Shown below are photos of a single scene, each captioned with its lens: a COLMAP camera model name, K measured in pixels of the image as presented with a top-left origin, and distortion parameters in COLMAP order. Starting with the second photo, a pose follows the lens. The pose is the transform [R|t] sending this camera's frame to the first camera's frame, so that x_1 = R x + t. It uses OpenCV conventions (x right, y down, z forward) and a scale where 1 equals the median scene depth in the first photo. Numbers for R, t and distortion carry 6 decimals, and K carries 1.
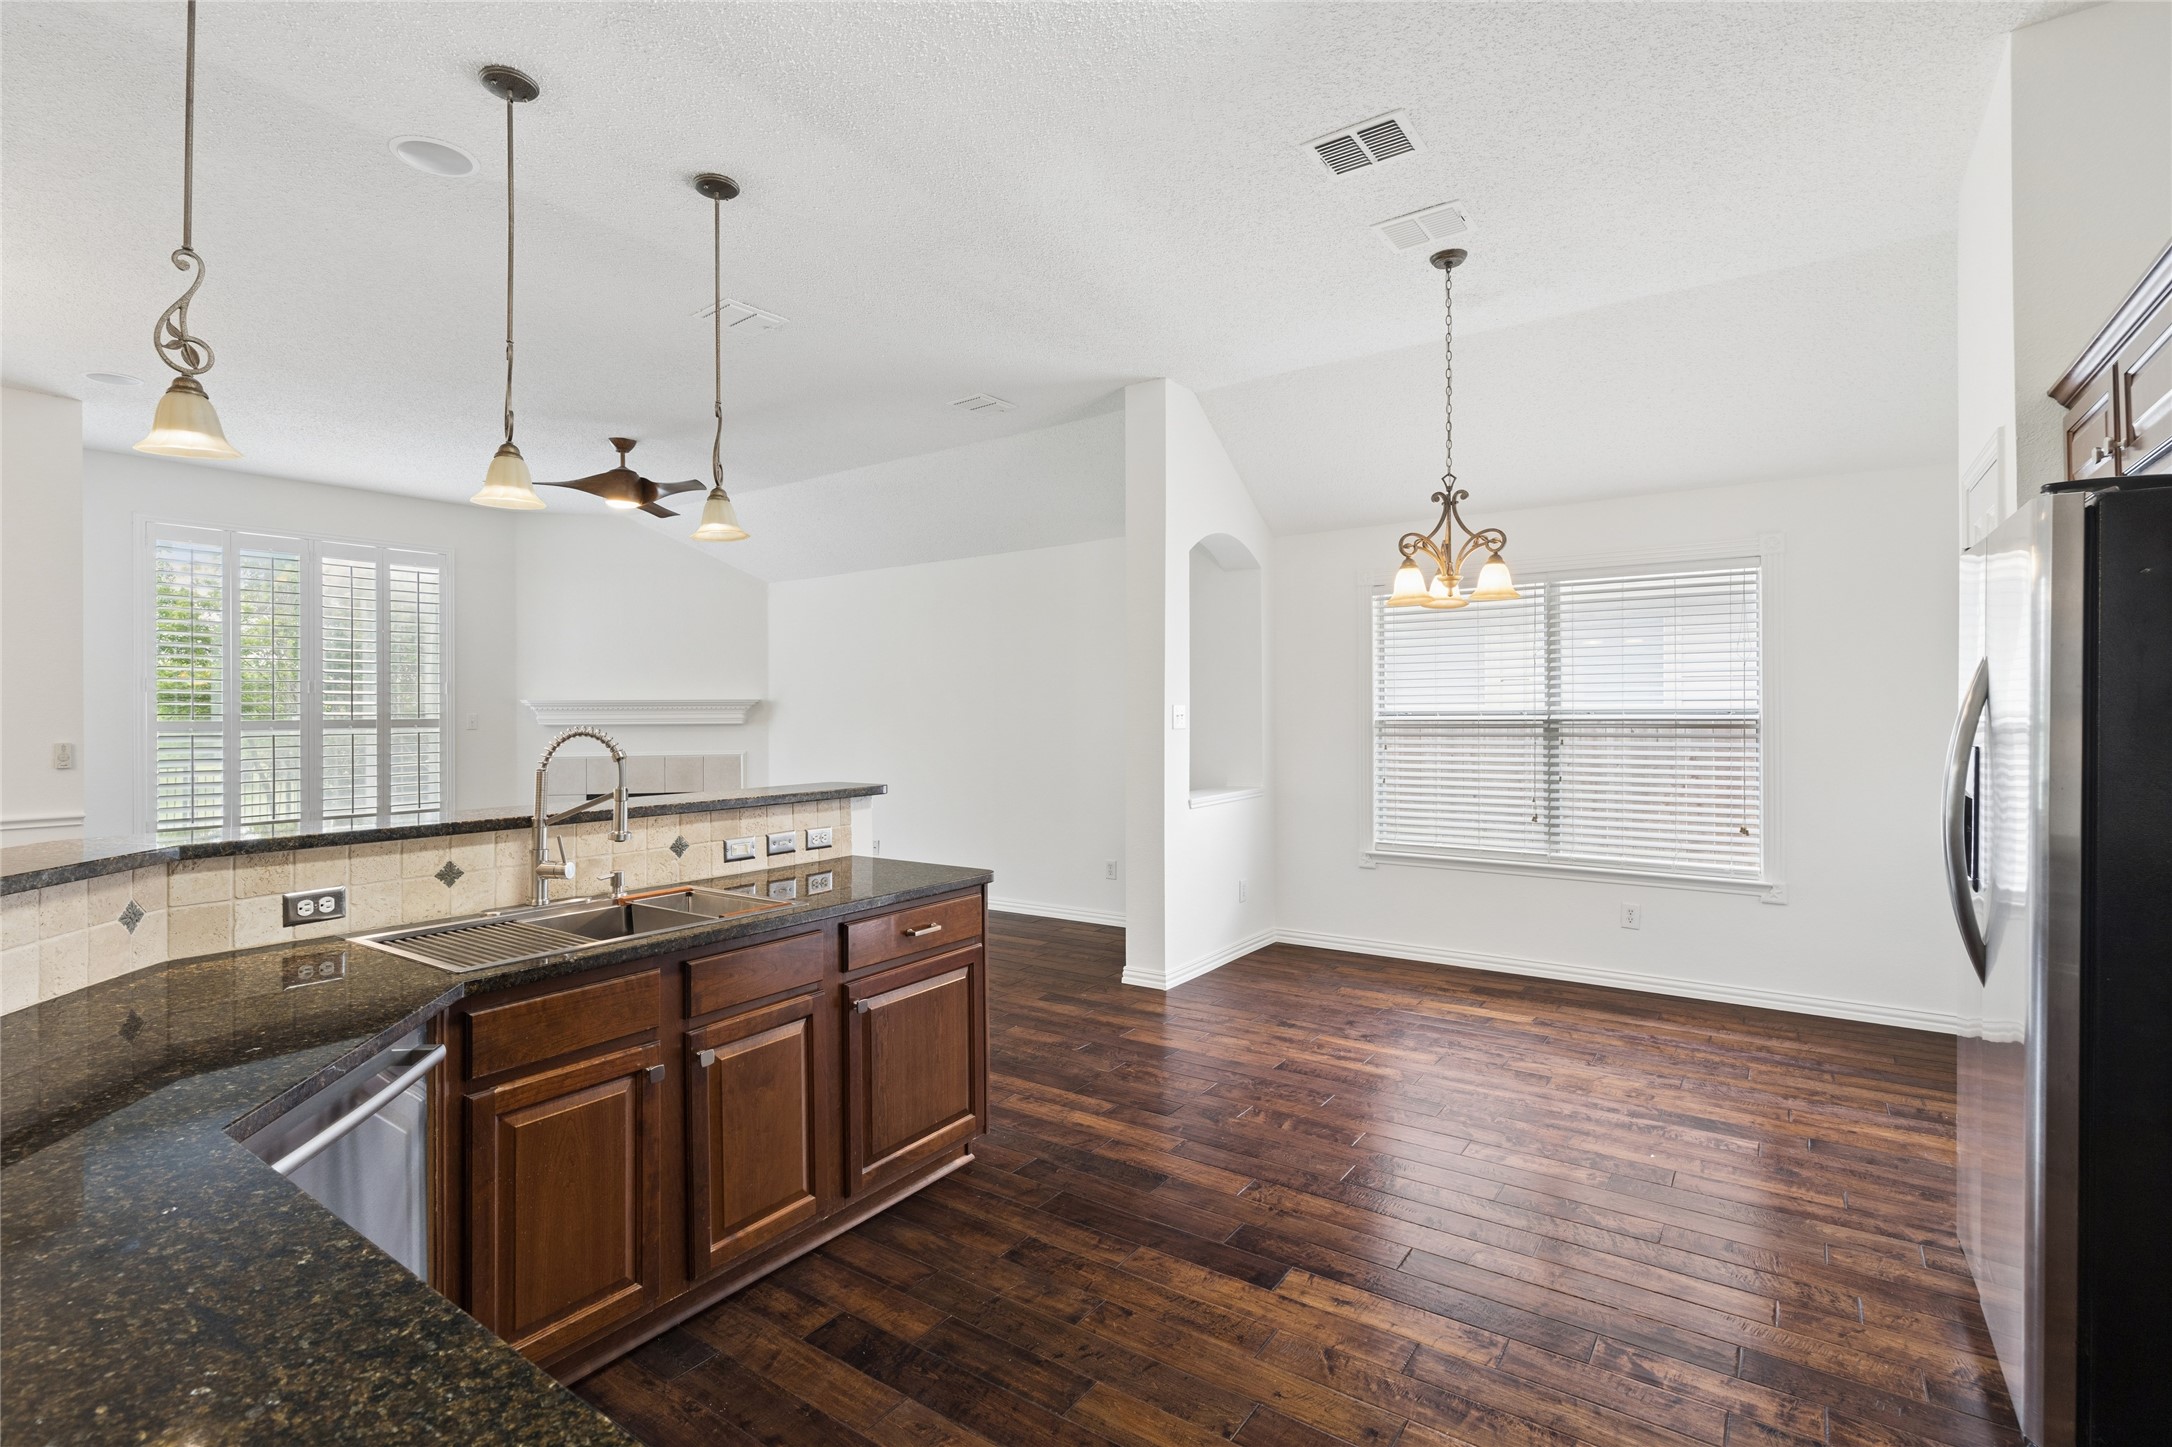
lens RADIAL K [[1003.4, 0, 1059.6], [0, 1003.4, 714.5], [0, 0, 1]] dist [-0.000648, 0.000110]
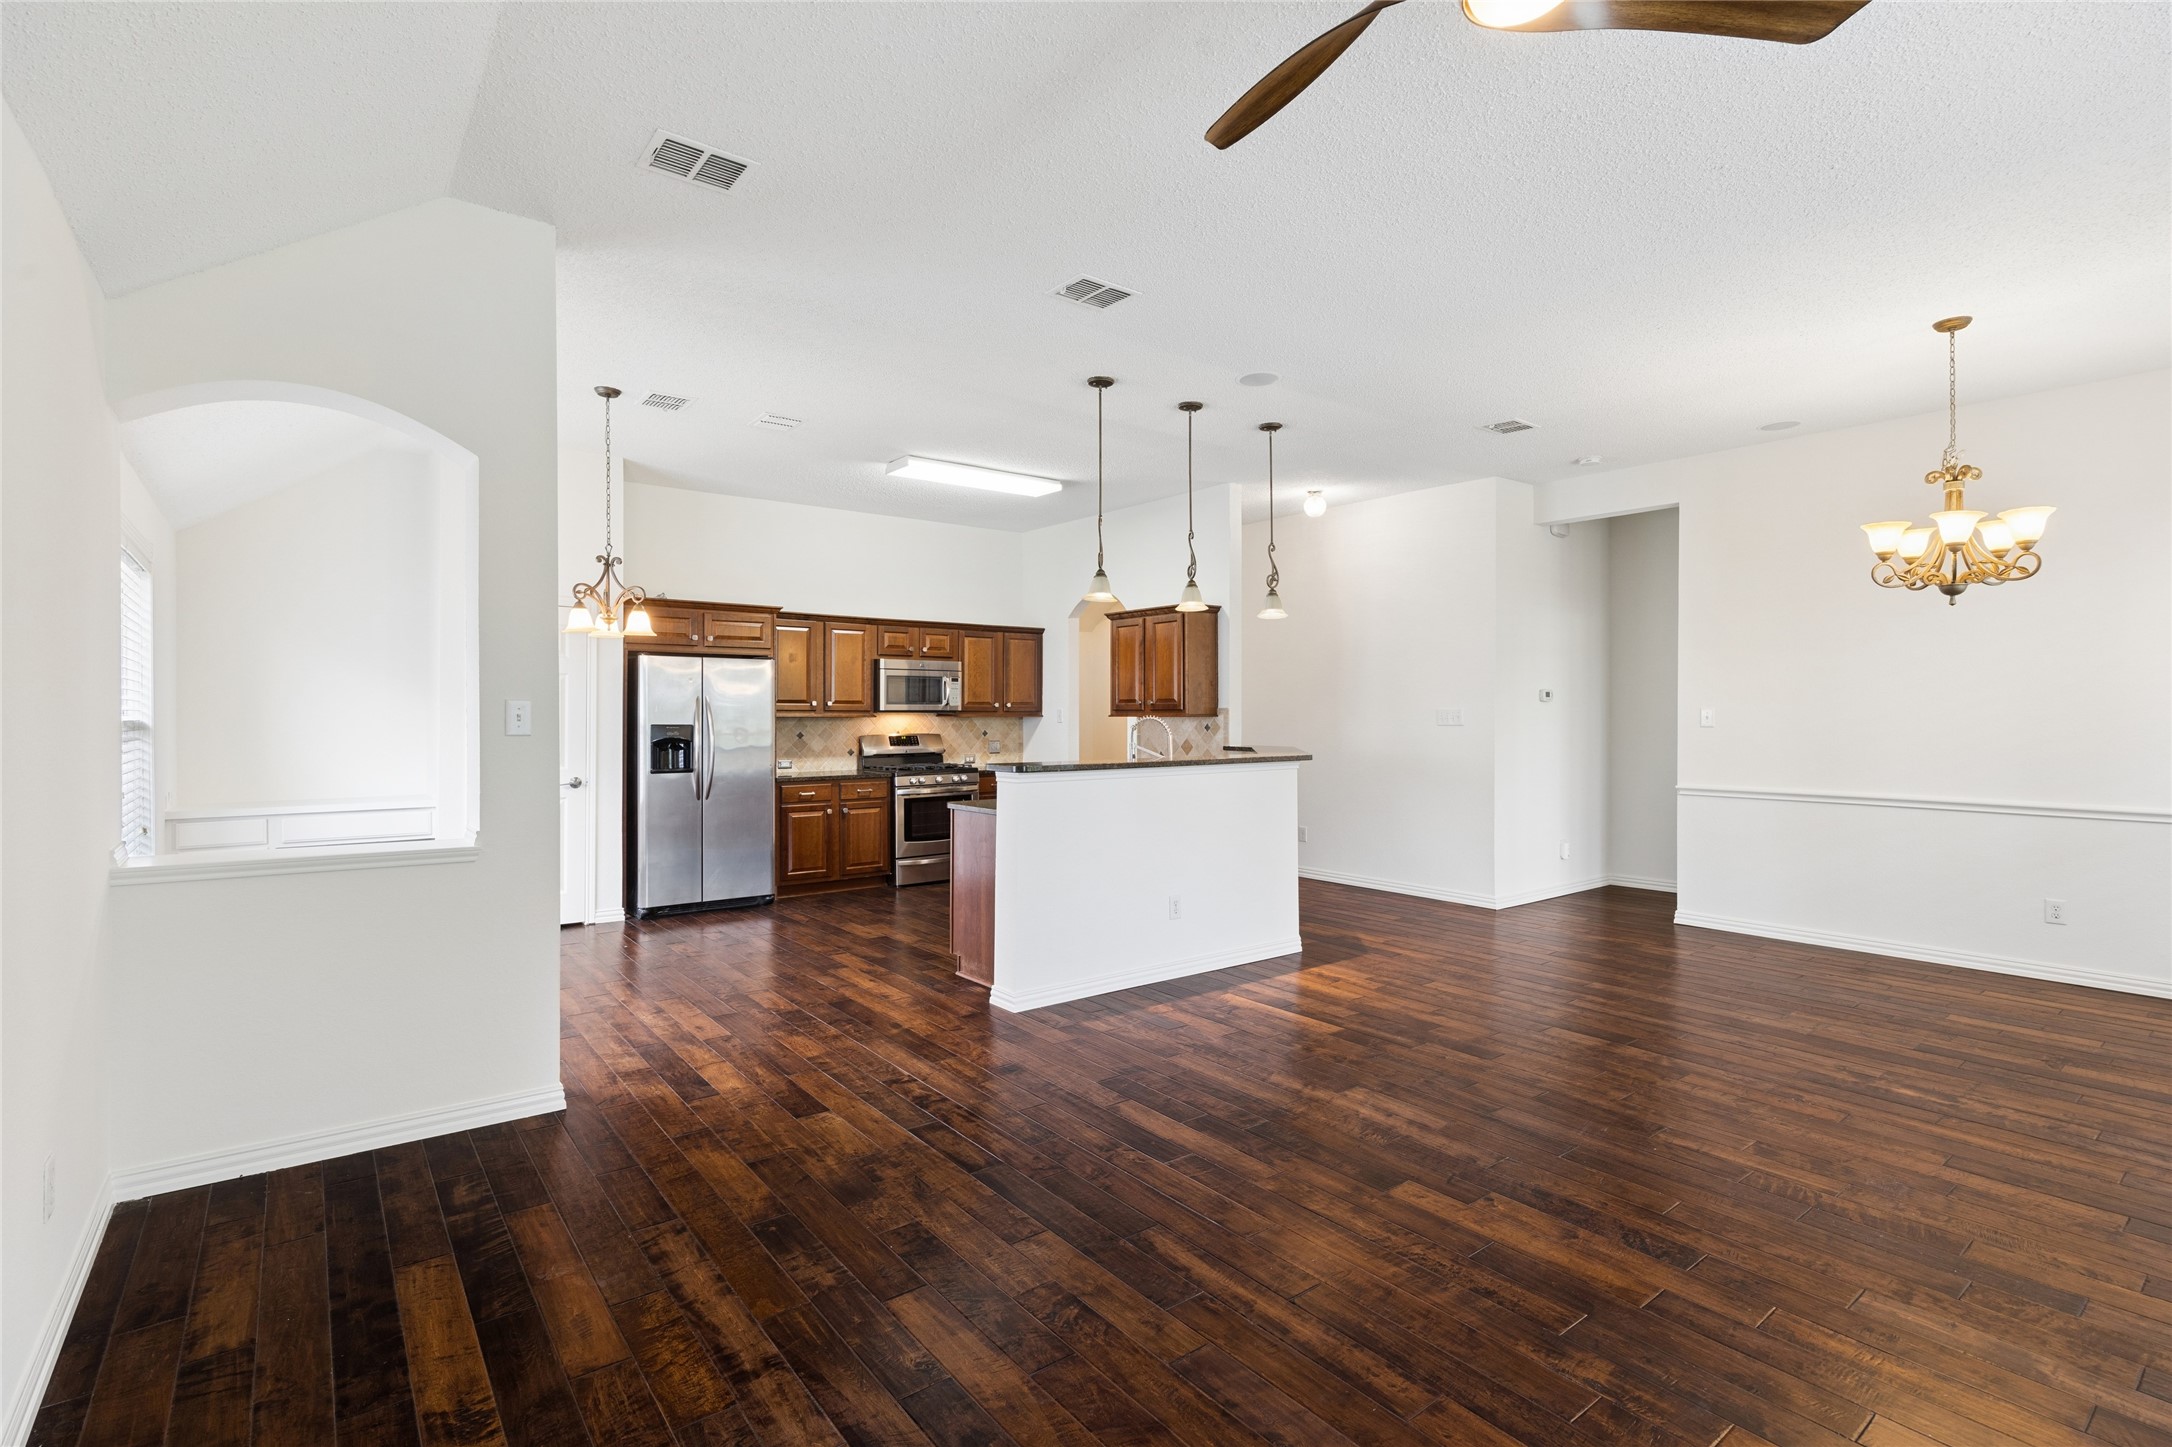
lens RADIAL K [[1022.2, 0, 1077.5], [0, 1022.2, 720.8], [0, 0, 1]] dist [0.000420, 0.000195]
pose [[-0.959424, 0.002782, 0.281955, -0.507835], [0.004668, 0.999971, 0.006017, 0.003351], [-0.281930, 0.007089, -0.959409, 1.703520]]
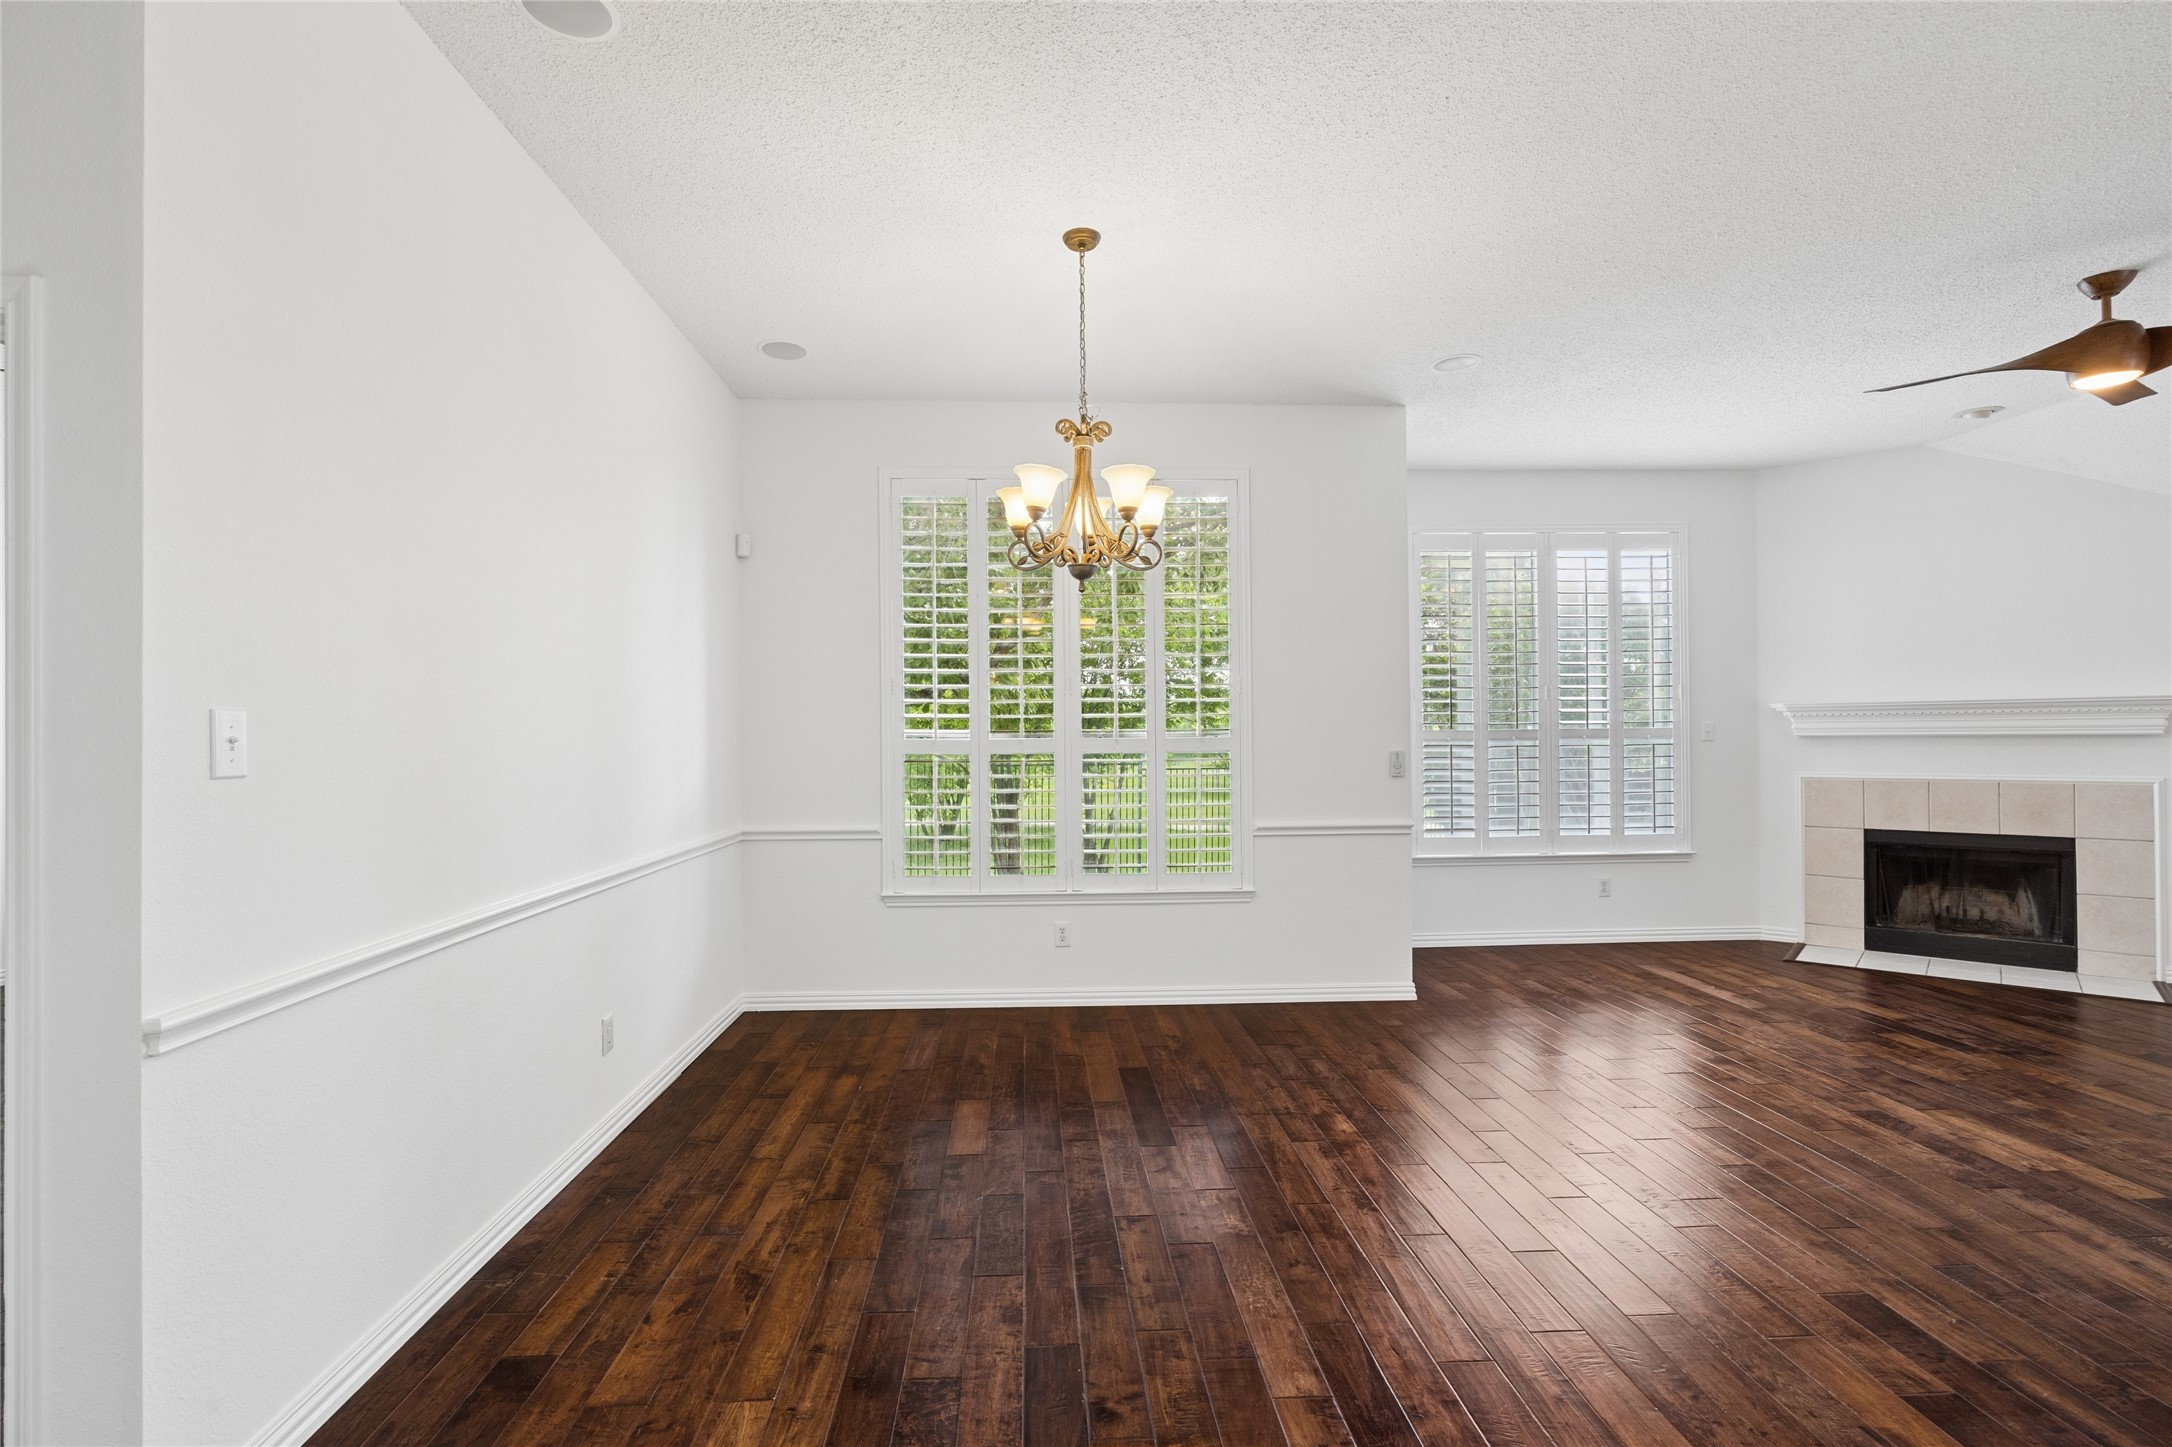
lens RADIAL K [[1001.2, 0, 1078.0], [0, 1001.2, 730.0], [0, 0, 1]] dist [-0.002778, 0.000921]
pose [[0.619861, -0.002327, -0.784708, -0.445012], [0.004066, 0.999992, 0.000246, 0.006767], [0.784701, -0.003343, 0.619865, 0.144164]]
